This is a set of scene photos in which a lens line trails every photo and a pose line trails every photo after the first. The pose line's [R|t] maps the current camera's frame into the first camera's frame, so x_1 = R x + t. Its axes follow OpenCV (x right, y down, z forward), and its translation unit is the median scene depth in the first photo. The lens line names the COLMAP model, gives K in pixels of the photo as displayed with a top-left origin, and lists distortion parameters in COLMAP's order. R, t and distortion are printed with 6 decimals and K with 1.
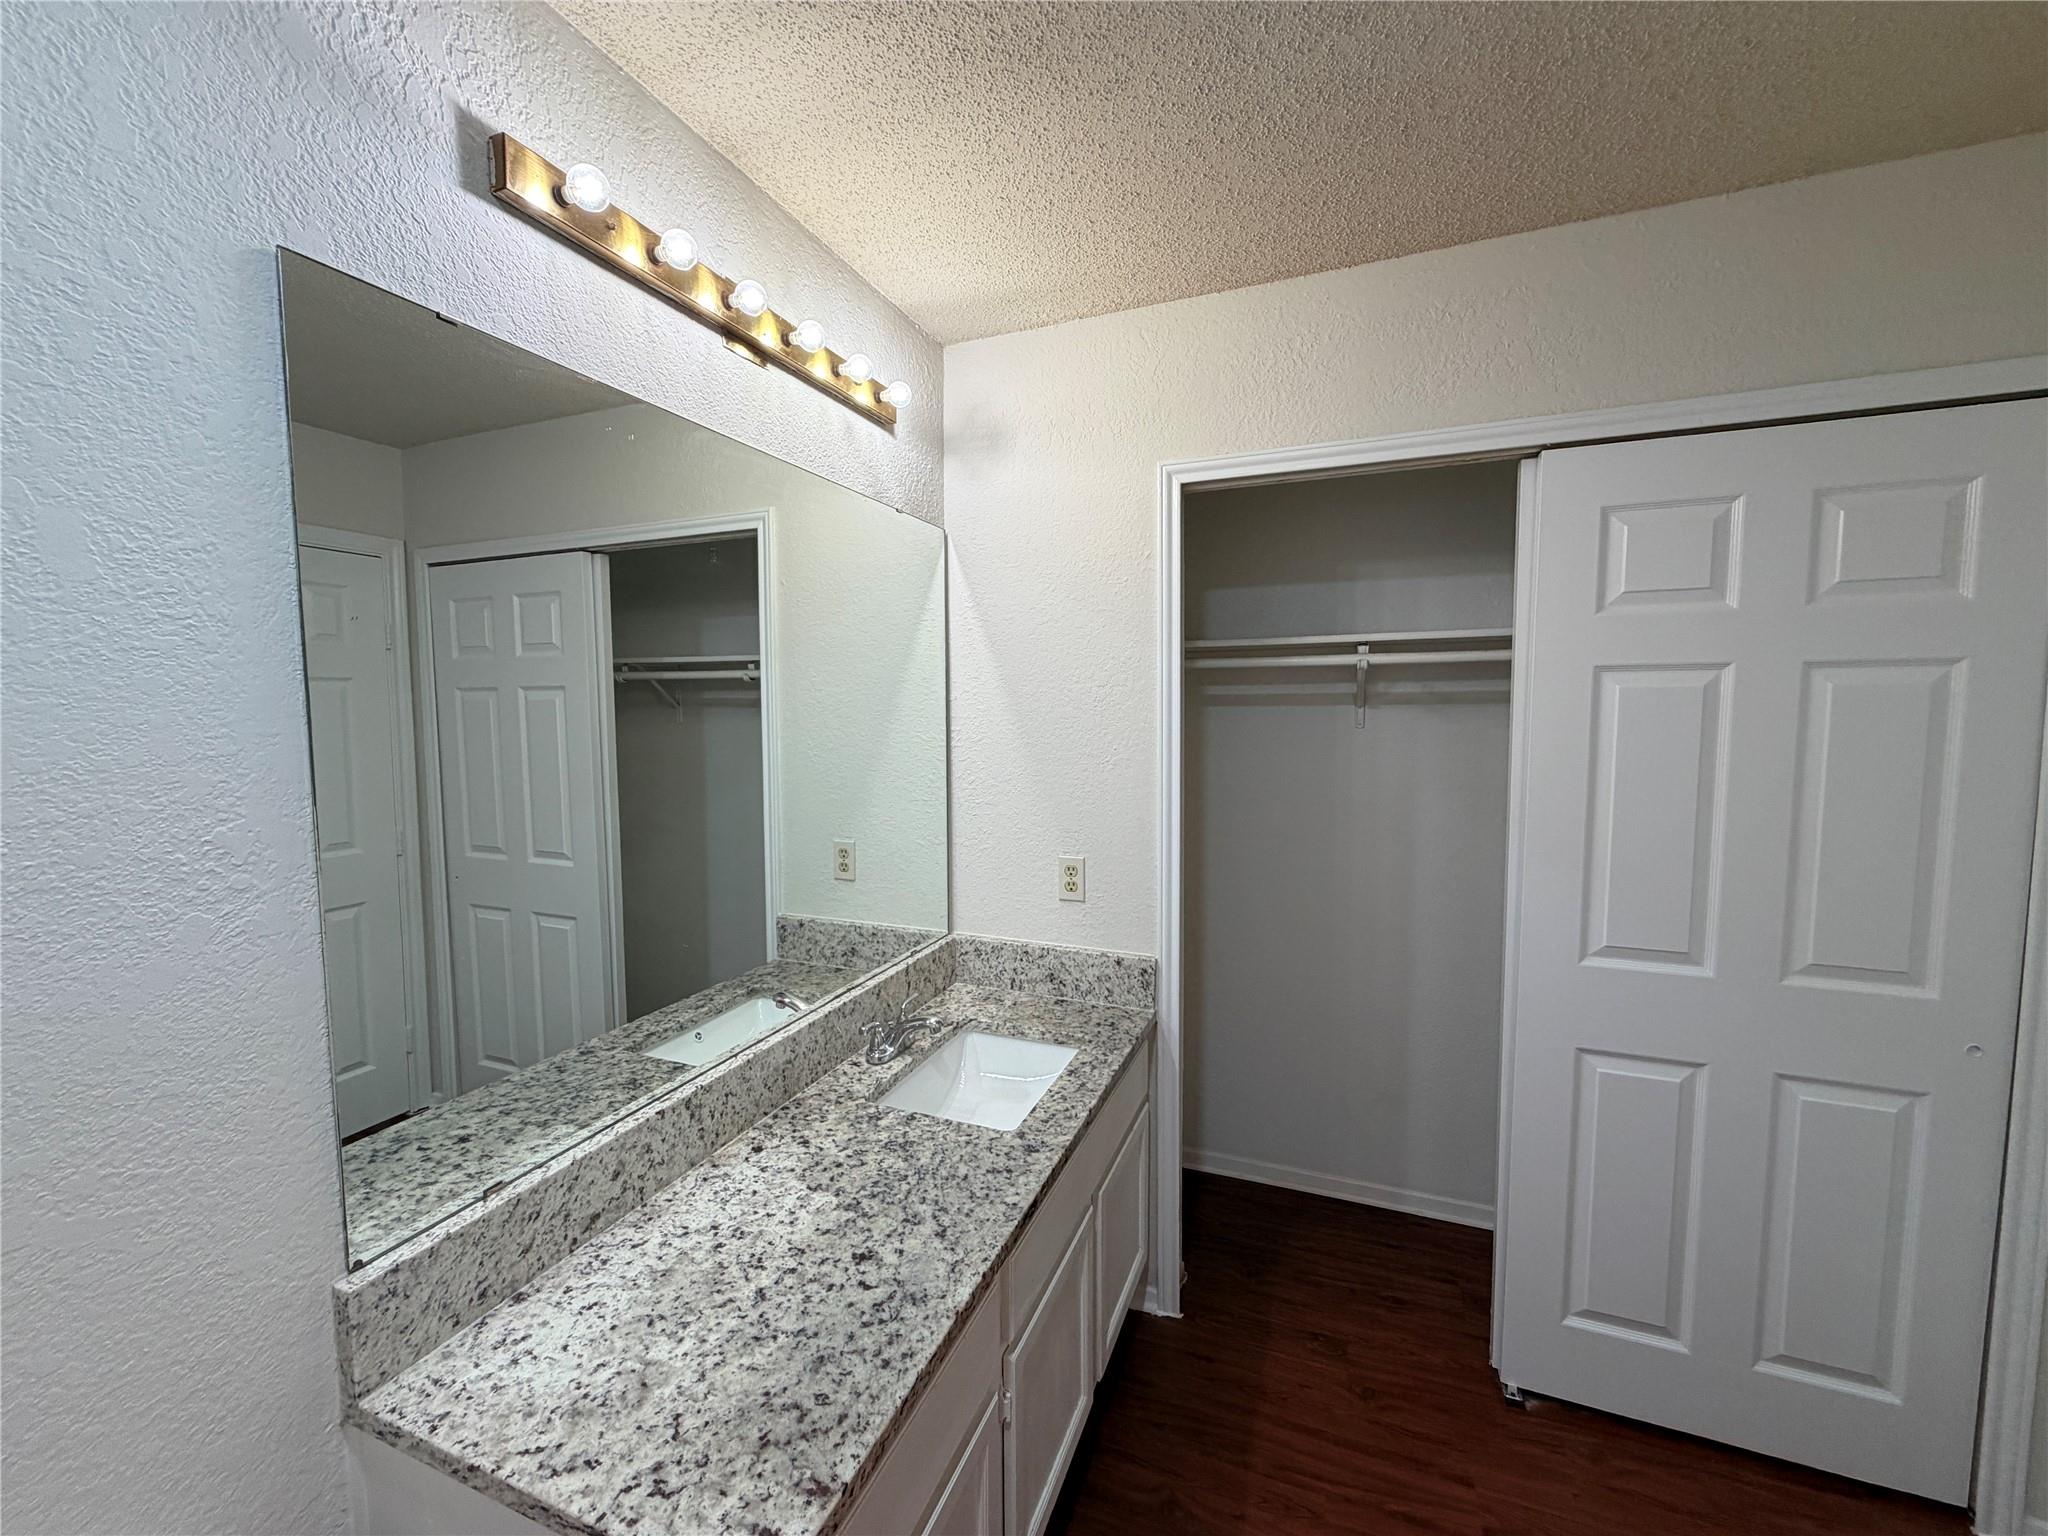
lens RADIAL K [[818.2, 0, 1026.3], [0, 818.2, 767.4], [0, 0, 1]] dist [-0.001174, 0.000256]
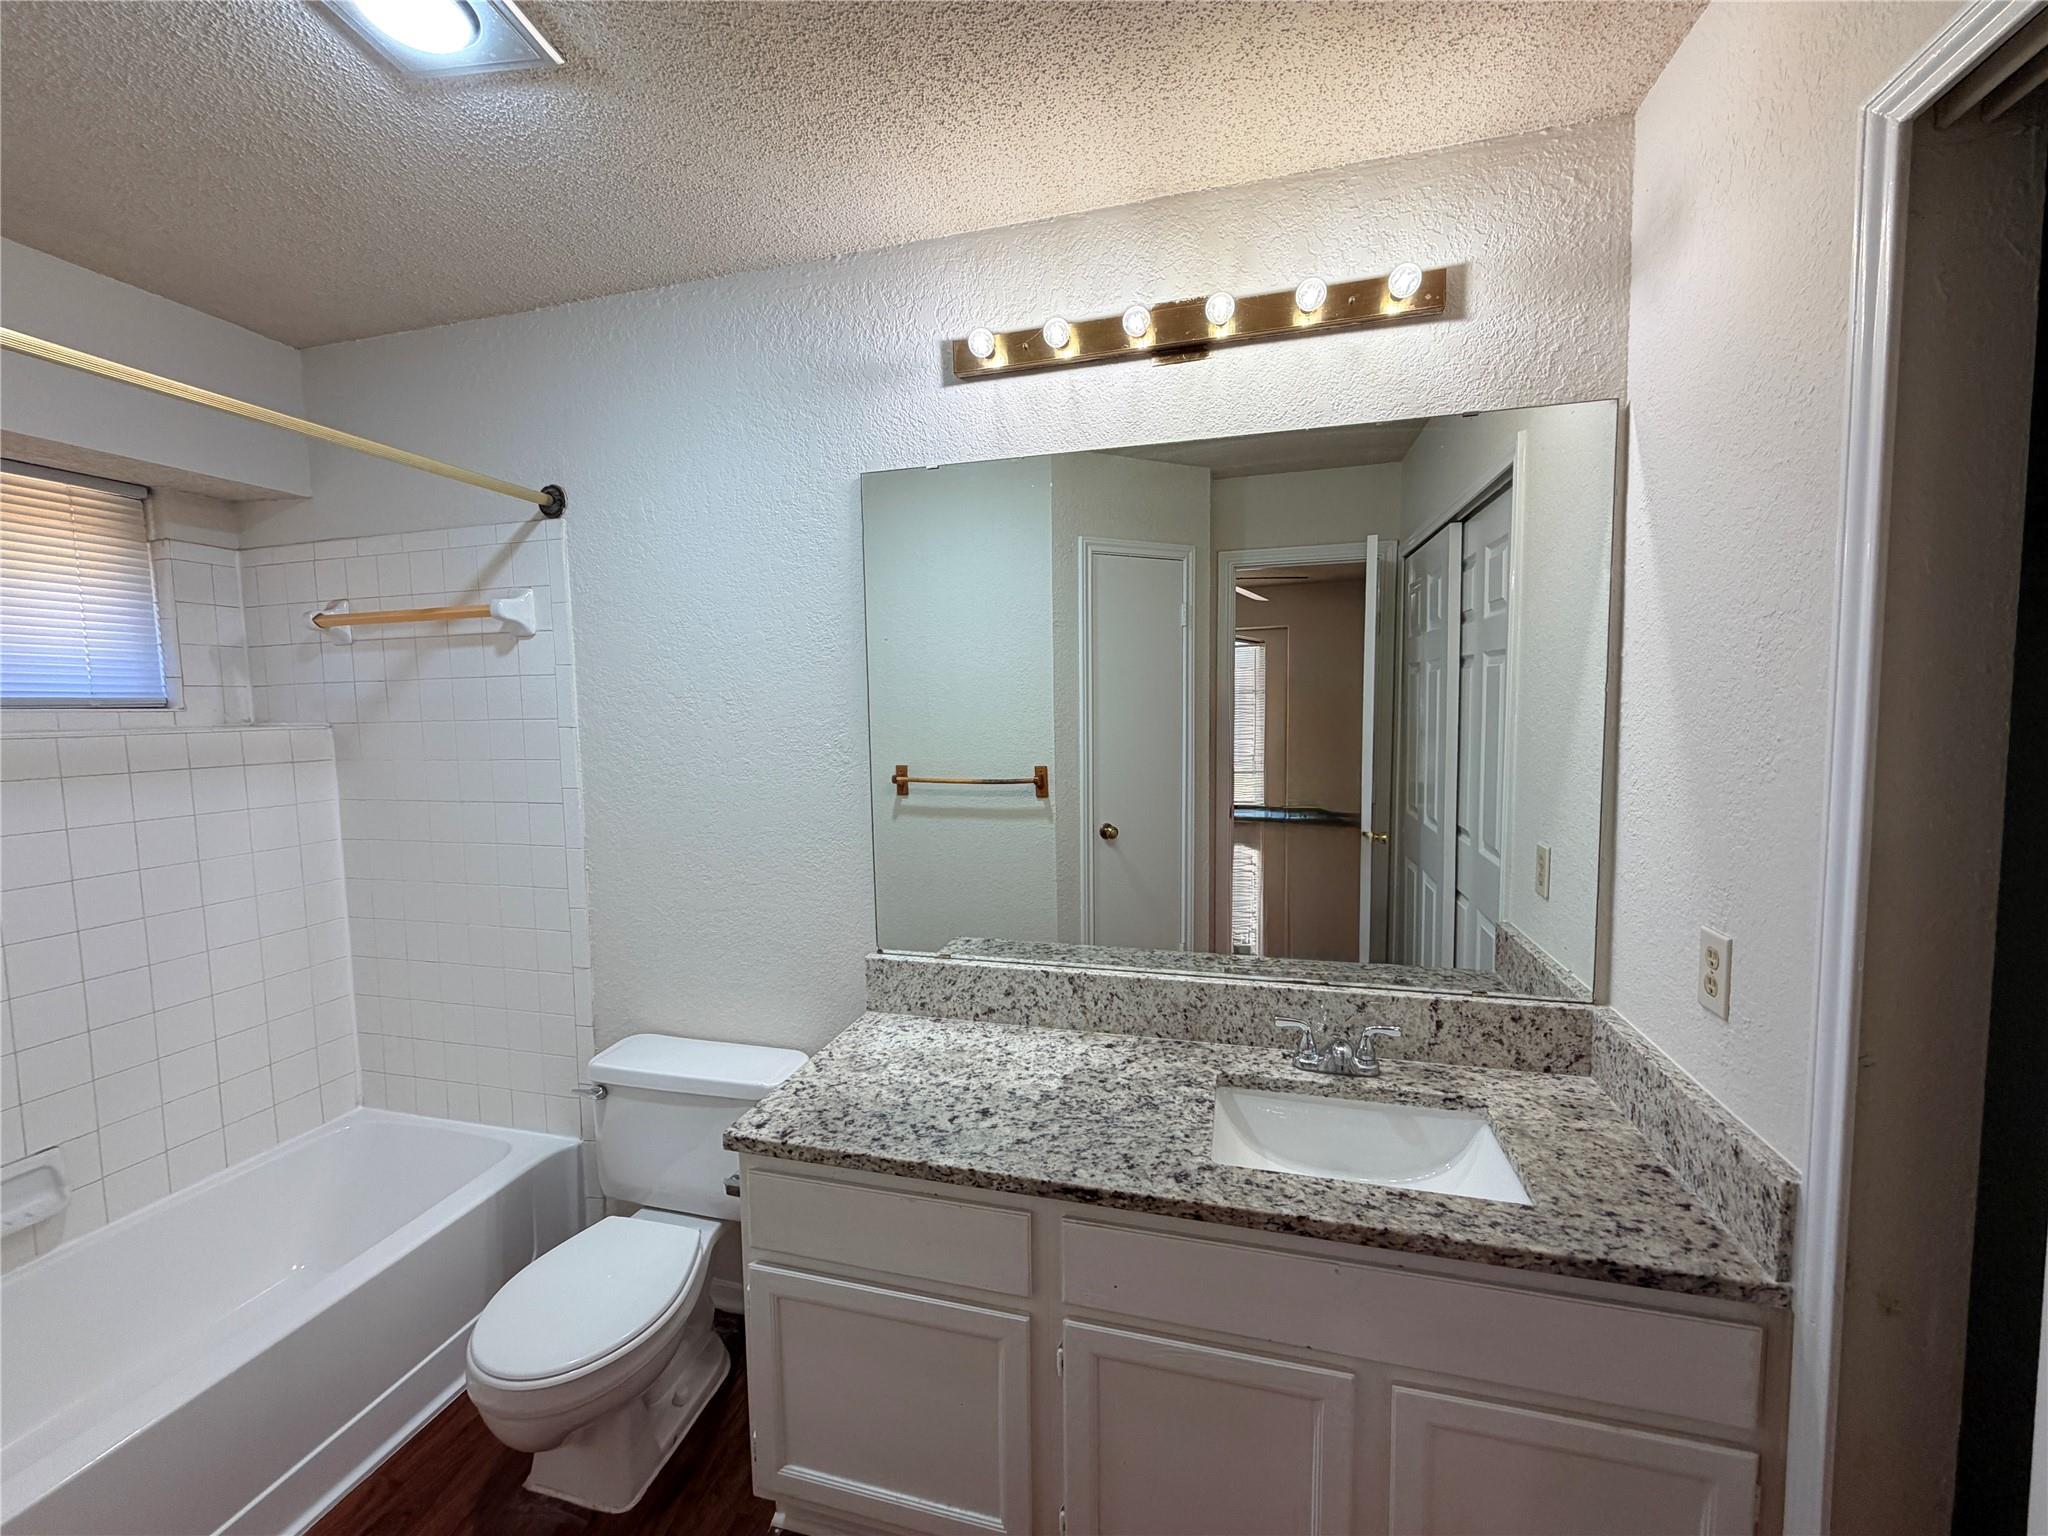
lens RADIAL K [[818.2, 0, 1015.9], [0, 818.2, 768.9], [0, 0, 1]] dist [-0.001174, 0.000256]
pose [[0.112763, 0.085386, -0.989946, 0.868056], [-0.057486, 0.995193, 0.079291, -0.028360], [0.991958, 0.047967, 0.117130, 0.748497]]
